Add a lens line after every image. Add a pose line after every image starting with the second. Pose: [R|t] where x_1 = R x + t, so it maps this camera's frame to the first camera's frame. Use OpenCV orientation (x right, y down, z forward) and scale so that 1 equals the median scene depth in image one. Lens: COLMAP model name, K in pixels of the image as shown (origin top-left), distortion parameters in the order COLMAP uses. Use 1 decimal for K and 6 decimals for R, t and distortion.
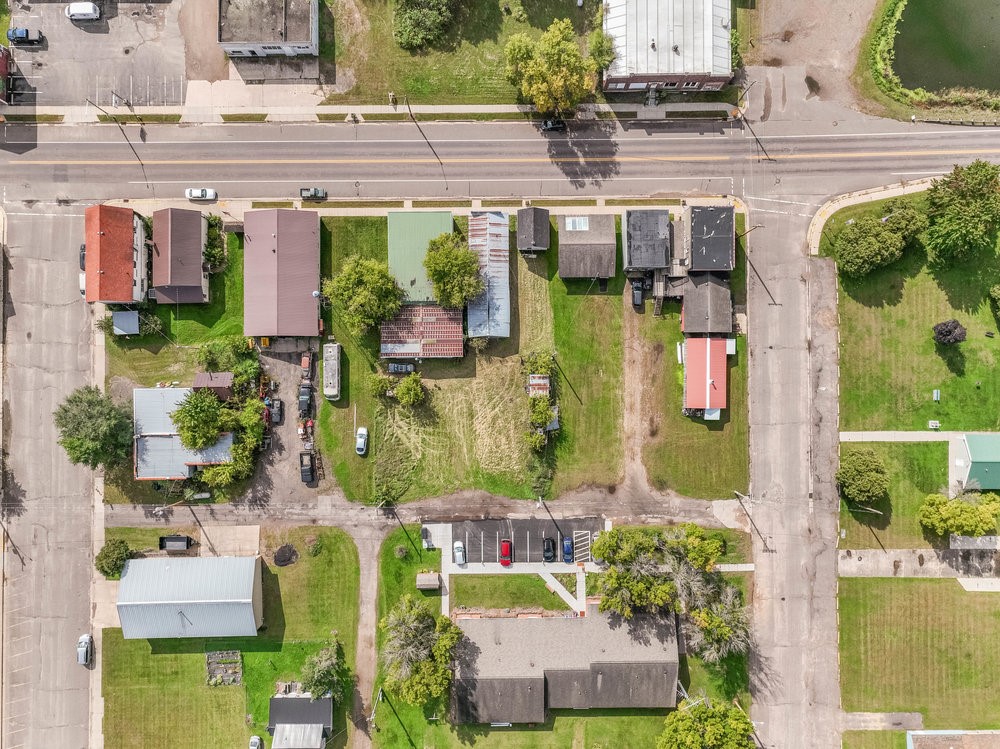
lens RADIAL K [[702.9, 0, 500.3], [0, 702.9, 368.1], [0, 0, 1]] dist [0.003519, 0.006368]
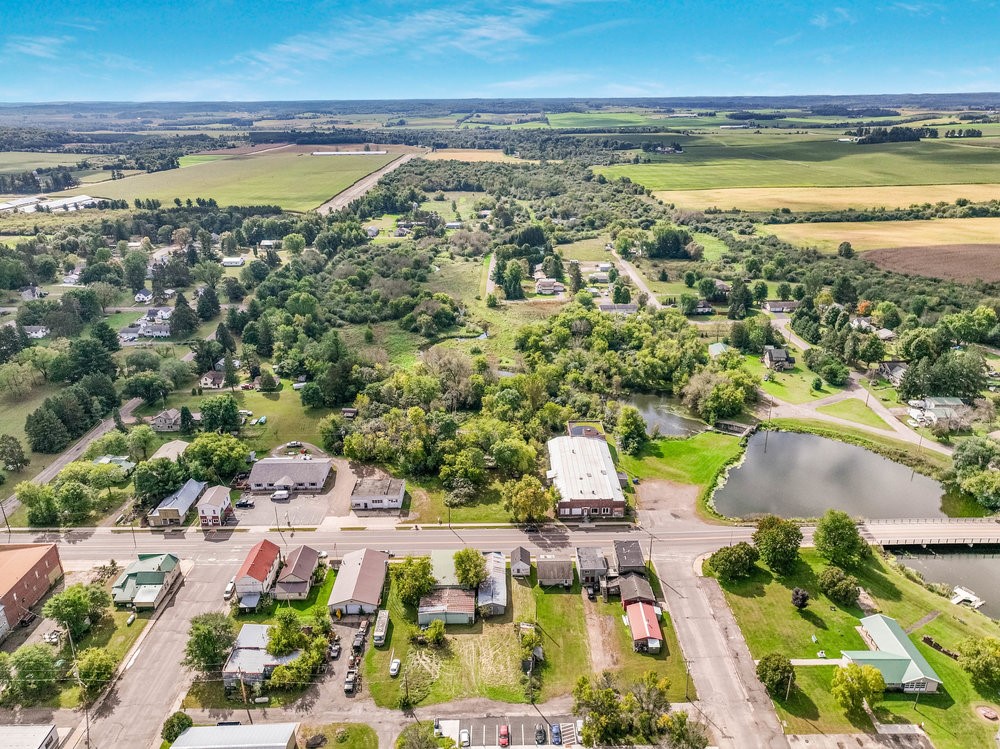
lens RADIAL K [[702.9, 0, 500.3], [0, 702.9, 368.1], [0, 0, 1]] dist [0.003519, 0.006368]
pose [[0.999980, -0.004308, -0.004628, 0.009658], [-0.002683, 0.373669, -0.927558, 1.122057], [0.005725, 0.927552, 0.373650, -0.015511]]
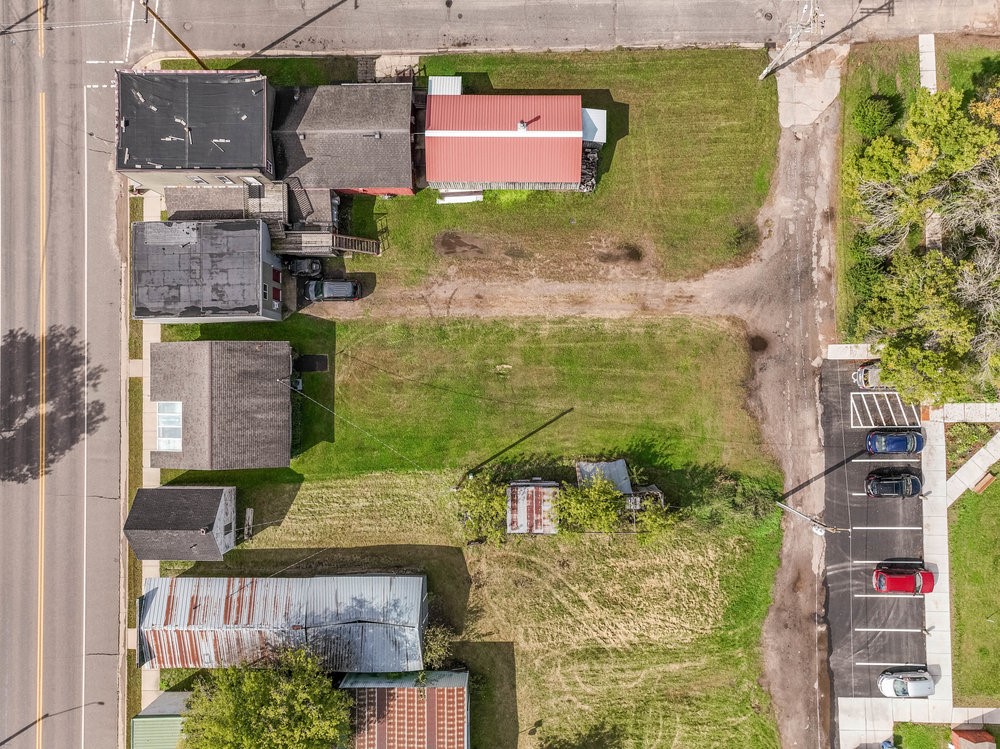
lens RADIAL K [[702.9, 0, 500.3], [0, 702.9, 368.1], [0, 0, 1]] dist [0.003519, 0.006368]
pose [[-0.001551, -0.999584, 0.028788, 0.130125], [0.999995, -0.001626, -0.002578, 0.006033], [0.002624, 0.028784, 0.999582, 0.542172]]
